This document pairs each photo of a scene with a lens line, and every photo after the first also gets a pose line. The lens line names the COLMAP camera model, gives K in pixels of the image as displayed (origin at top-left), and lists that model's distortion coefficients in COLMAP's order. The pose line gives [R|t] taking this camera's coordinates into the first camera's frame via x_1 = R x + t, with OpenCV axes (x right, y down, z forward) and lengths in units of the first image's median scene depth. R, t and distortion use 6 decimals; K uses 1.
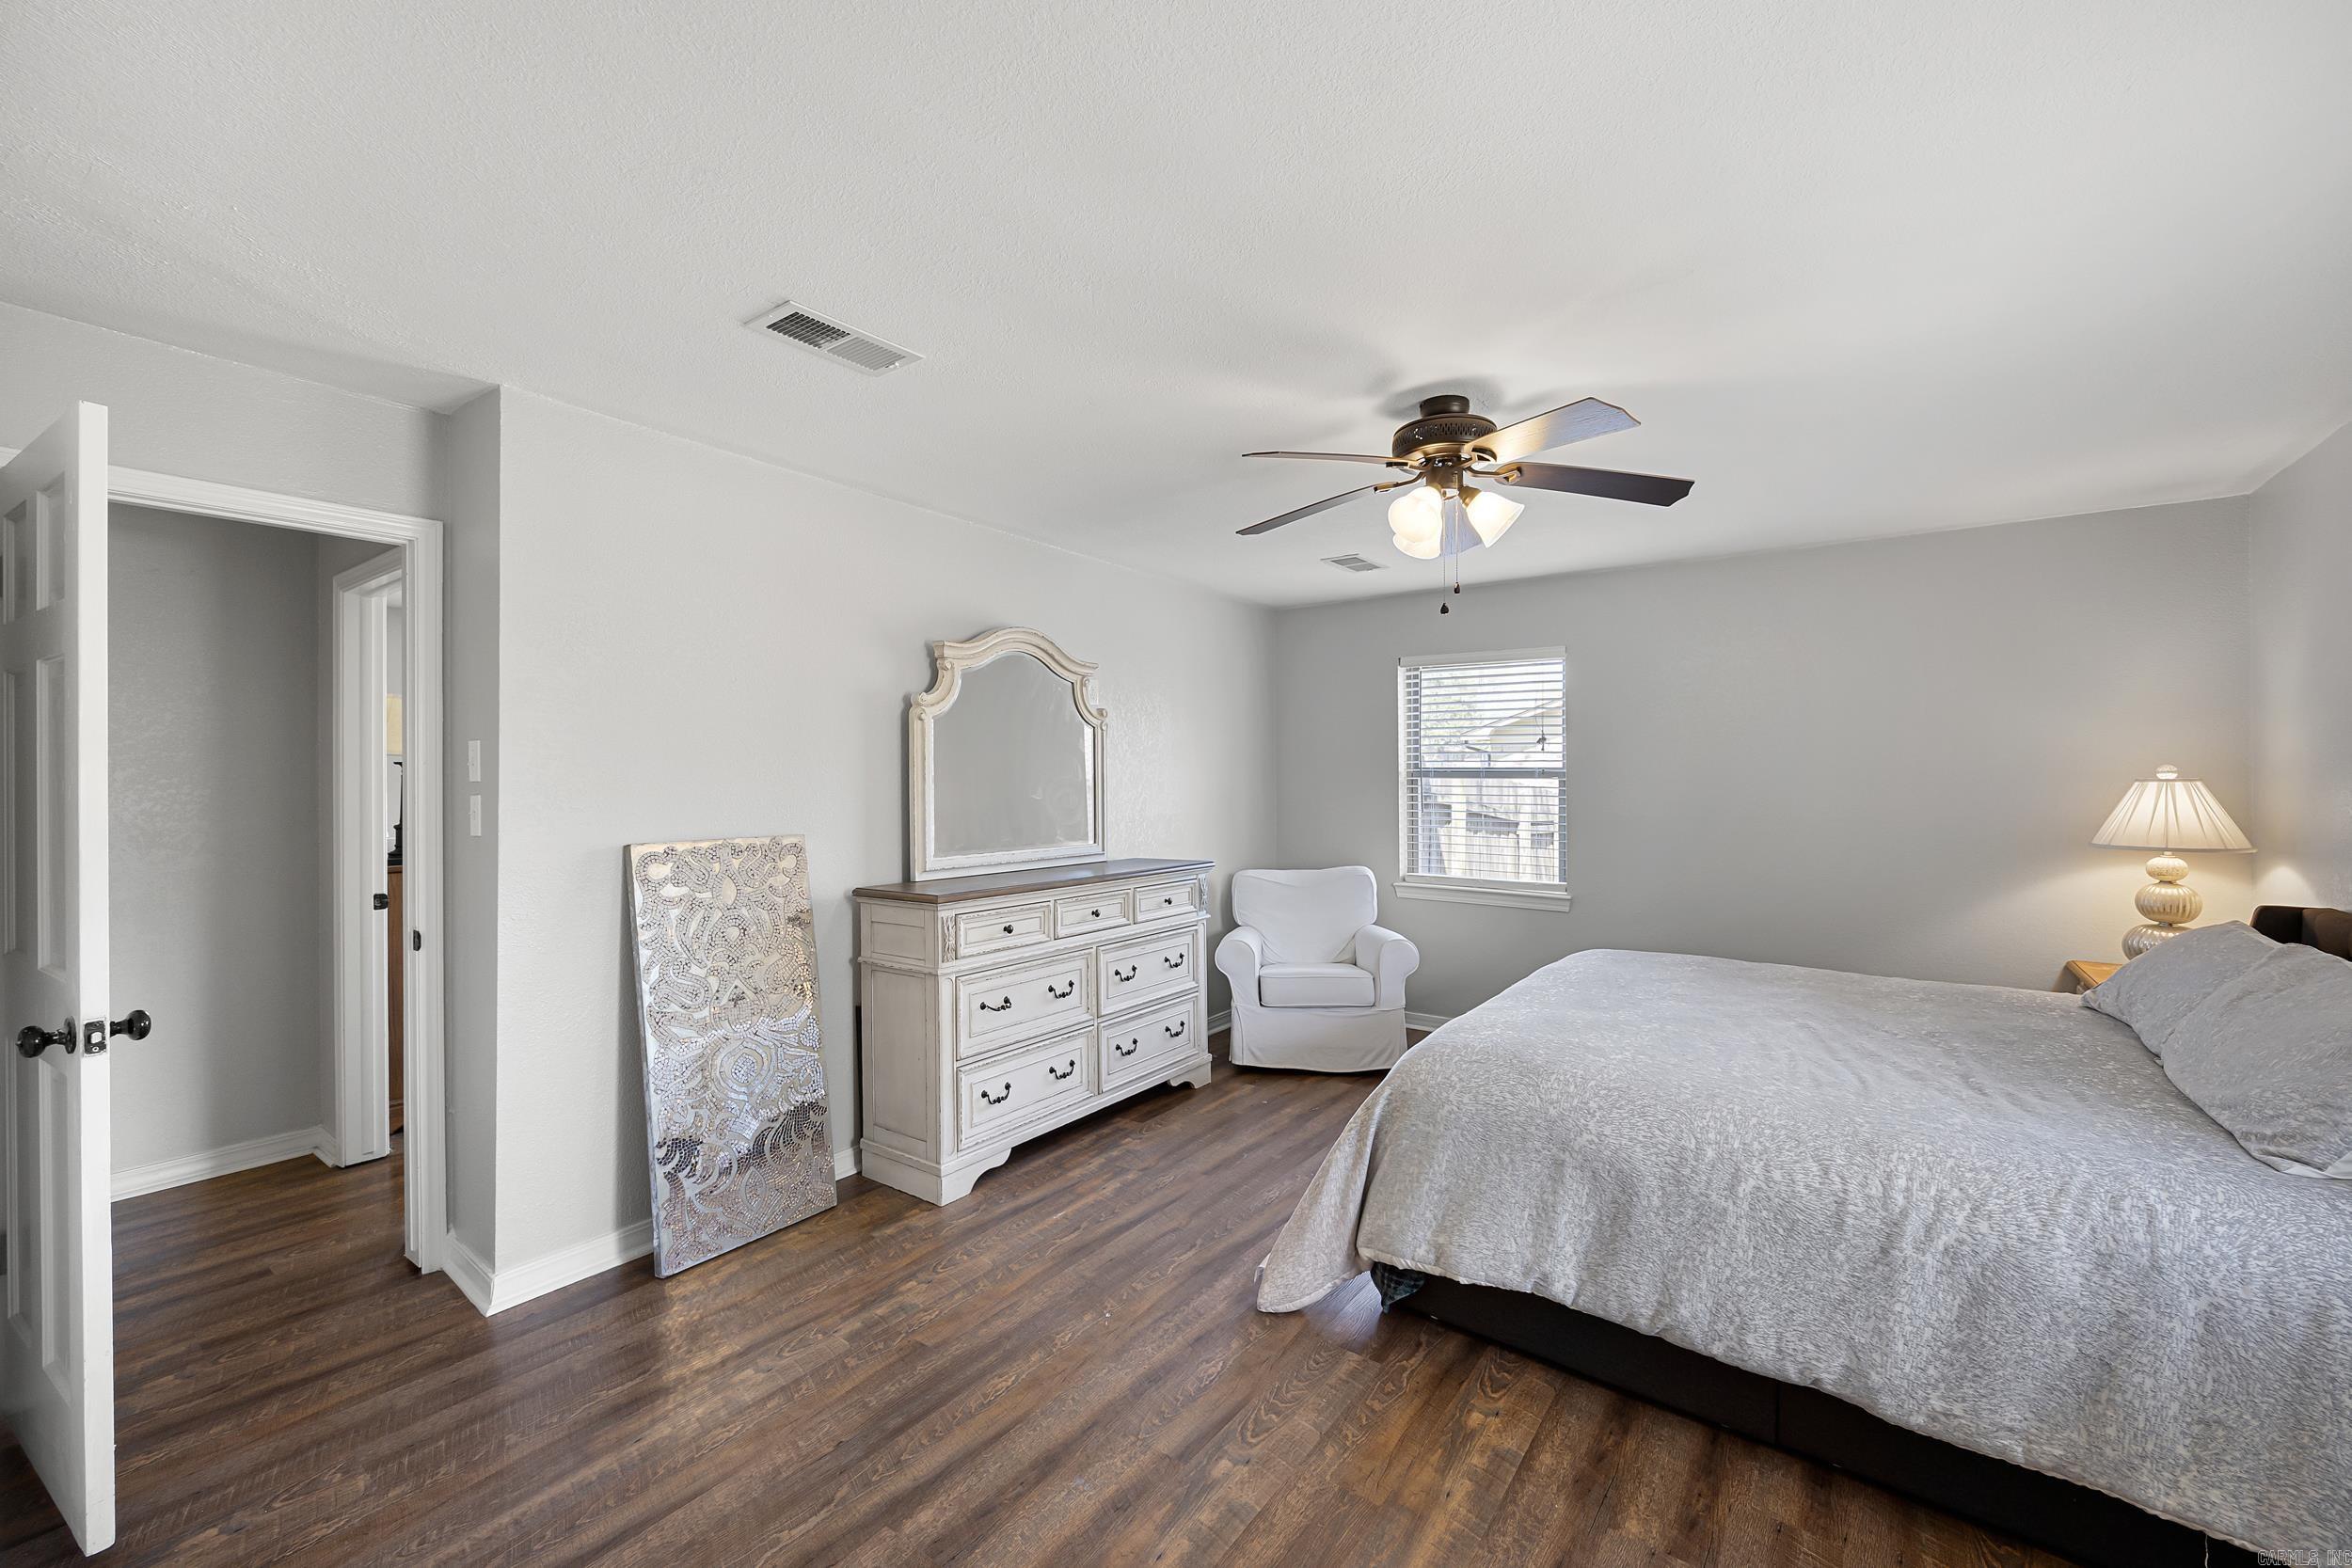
lens RADIAL K [[954.7, 0, 1179.4], [0, 954.7, 785.2], [0, 0, 1]] dist [-0.004328, -0.000269]
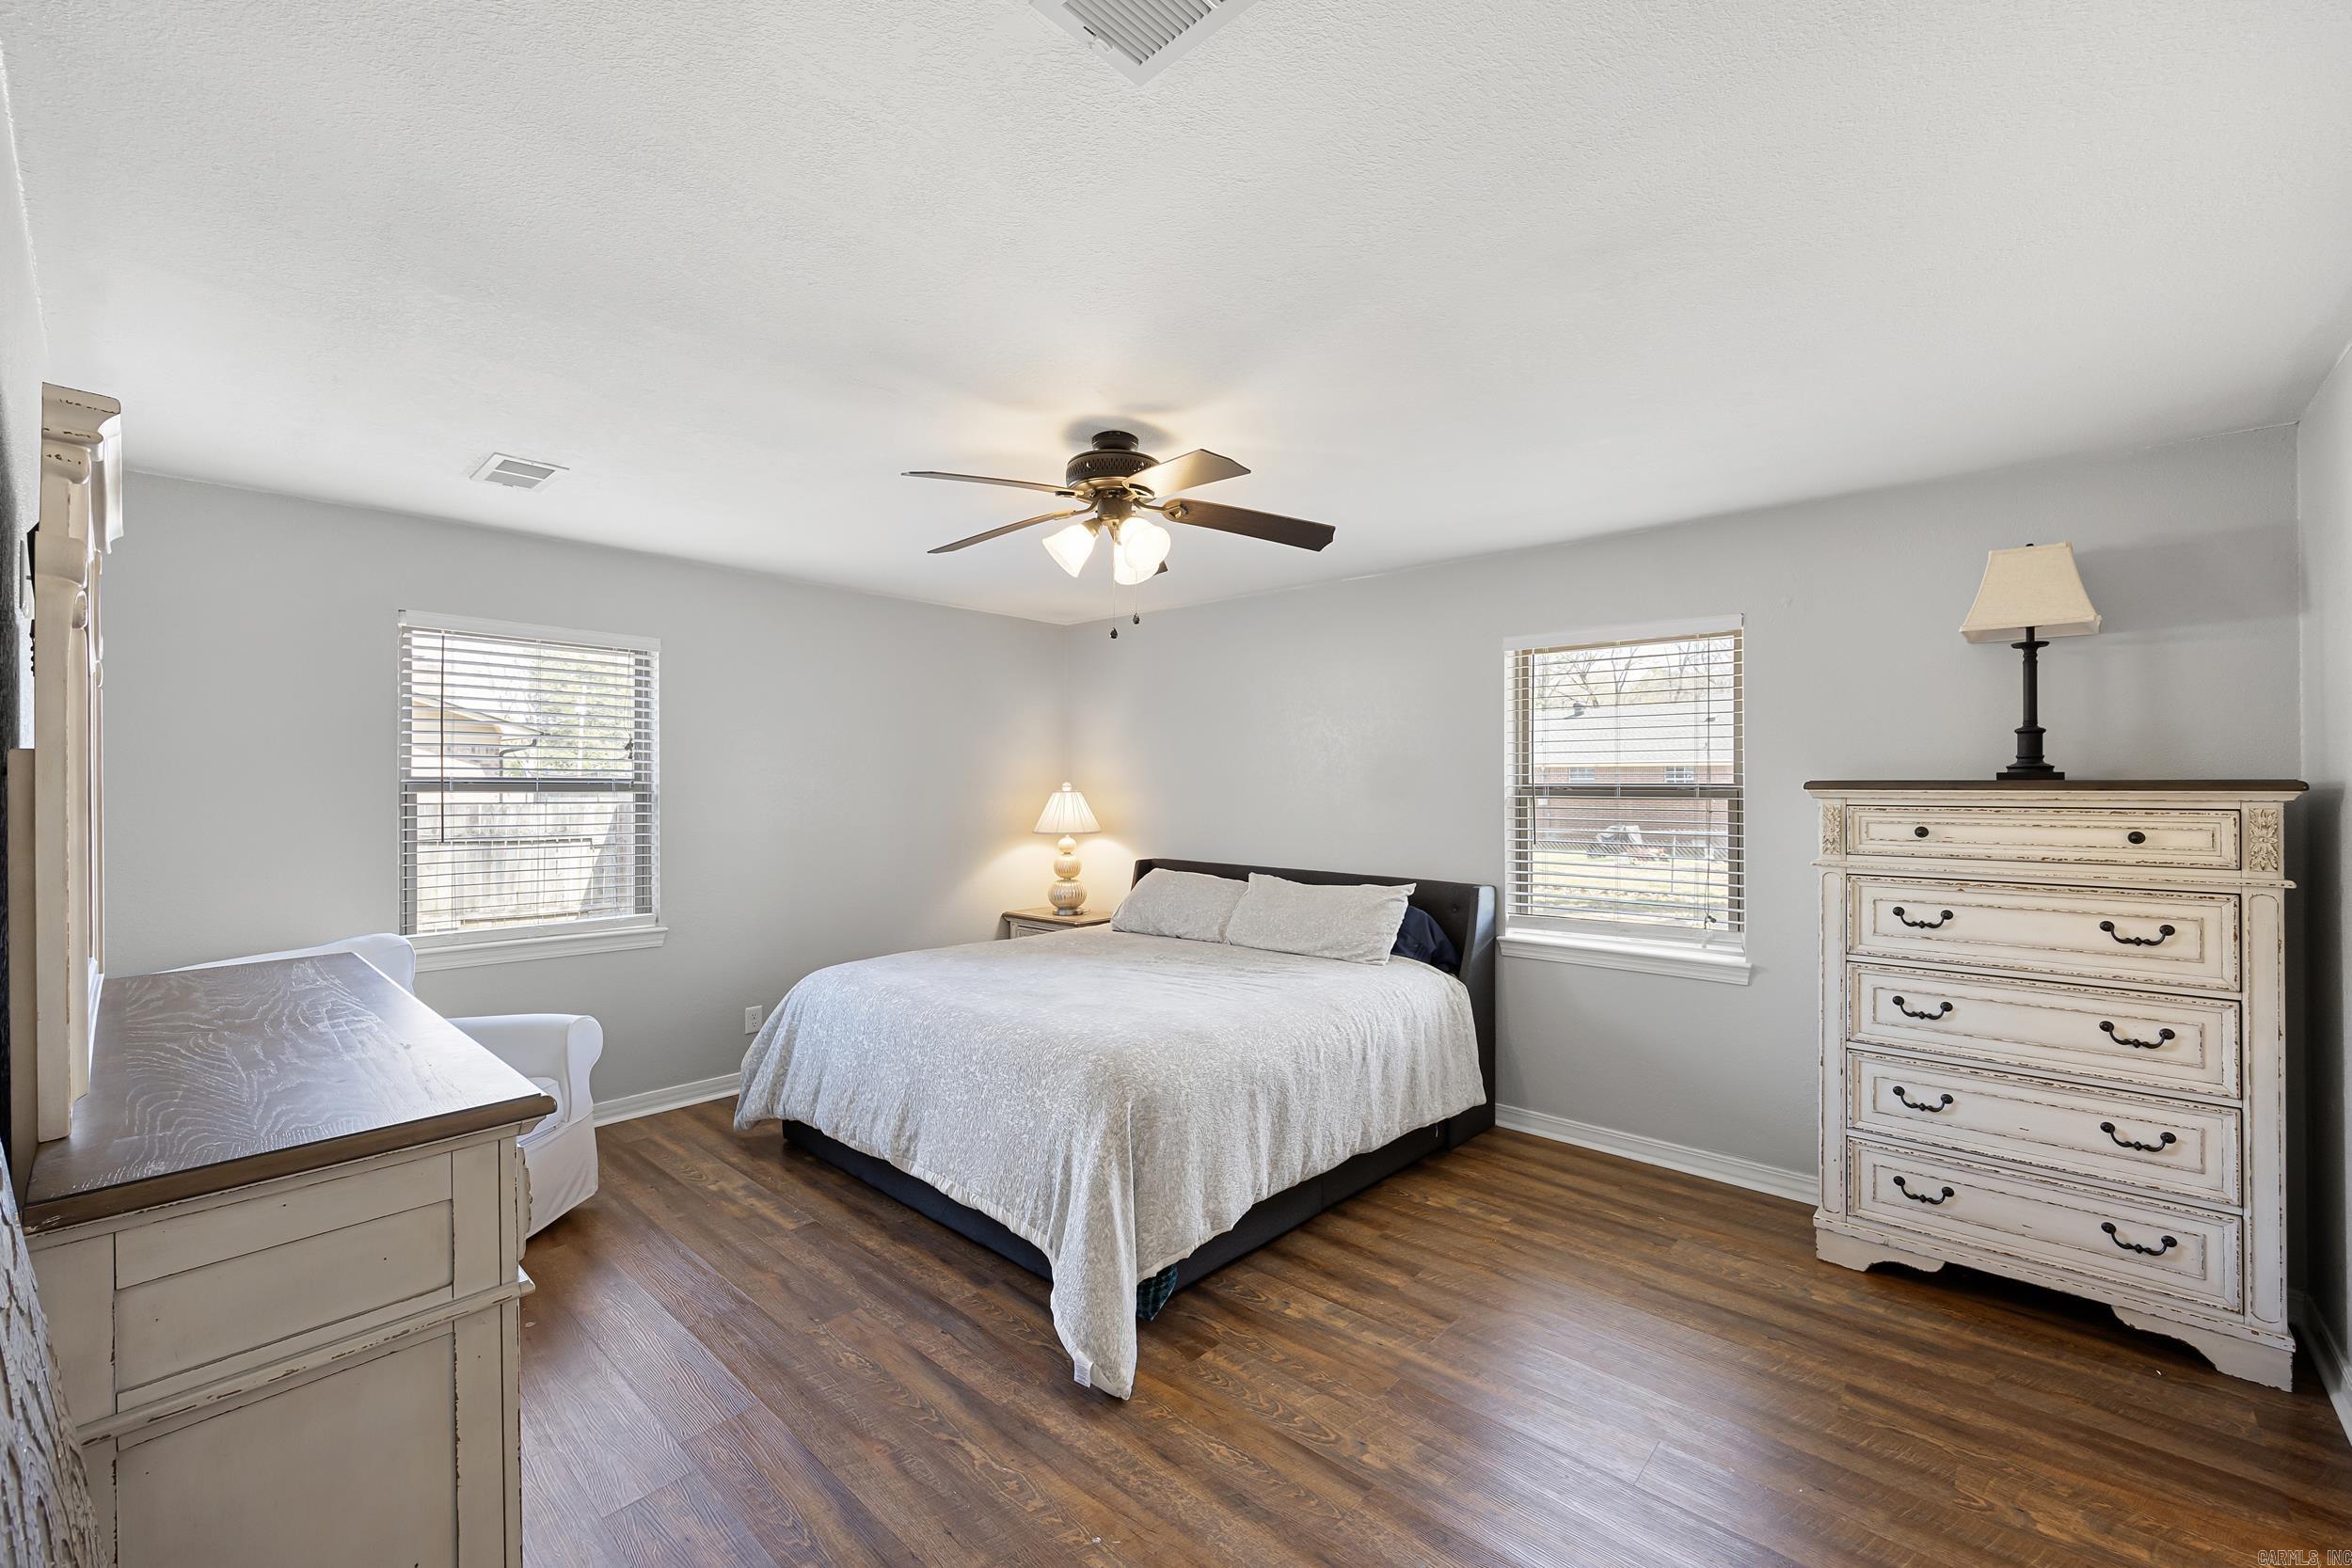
lens RADIAL K [[954.7, 0, 1179.9], [0, 954.7, 781.6], [0, 0, 1]] dist [-0.004328, -0.000269]
pose [[0.097500, 0.004518, 0.995225, -0.918371], [0.007550, 0.999958, -0.005279, -0.019226], [-0.995207, 0.008029, 0.097461, 0.998330]]
